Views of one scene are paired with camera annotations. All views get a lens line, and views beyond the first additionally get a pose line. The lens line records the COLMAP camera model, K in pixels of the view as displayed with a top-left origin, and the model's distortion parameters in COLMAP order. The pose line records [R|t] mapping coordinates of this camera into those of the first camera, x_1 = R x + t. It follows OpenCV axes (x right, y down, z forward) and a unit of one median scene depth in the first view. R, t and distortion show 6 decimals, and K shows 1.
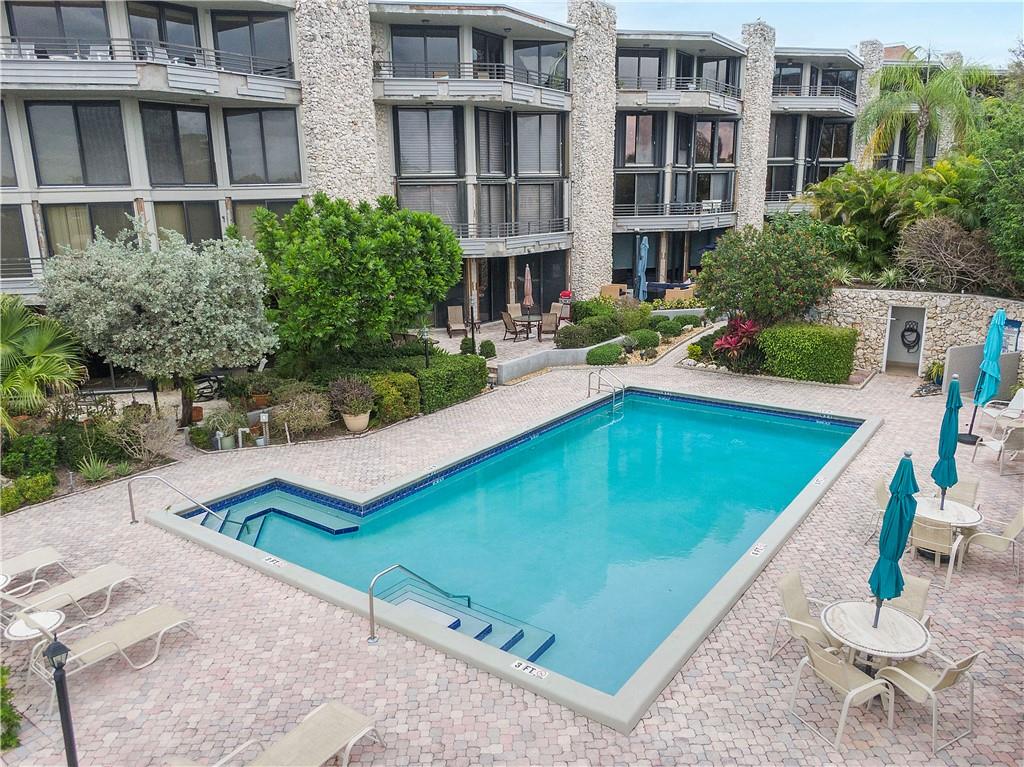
lens RADIAL K [[738.3, 0, 512.4], [0, 738.3, 381.5], [0, 0, 1]] dist [0.051397, -0.061103]
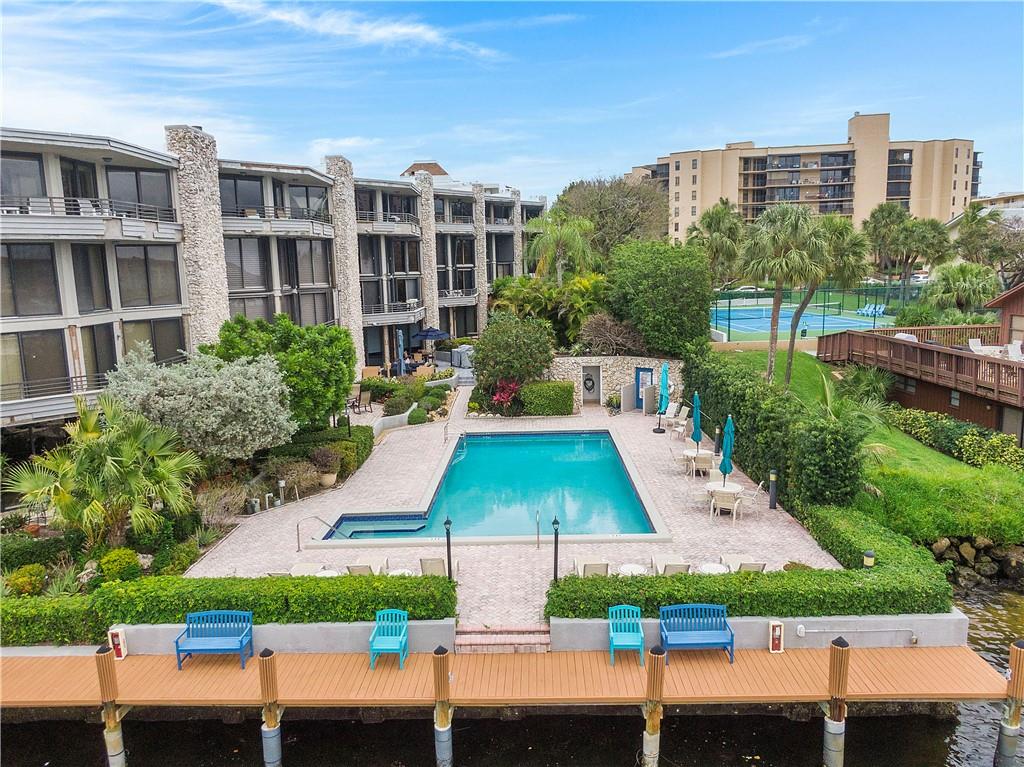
lens RADIAL K [[738.3, 0, 512.4], [0, 738.3, 381.5], [0, 0, 1]] dist [0.051397, -0.061103]
pose [[0.821269, -0.091715, 0.563122, -0.541028], [0.148412, 0.987359, -0.055637, 0.001809], [-0.550901, 0.129267, 0.824499, -0.270490]]
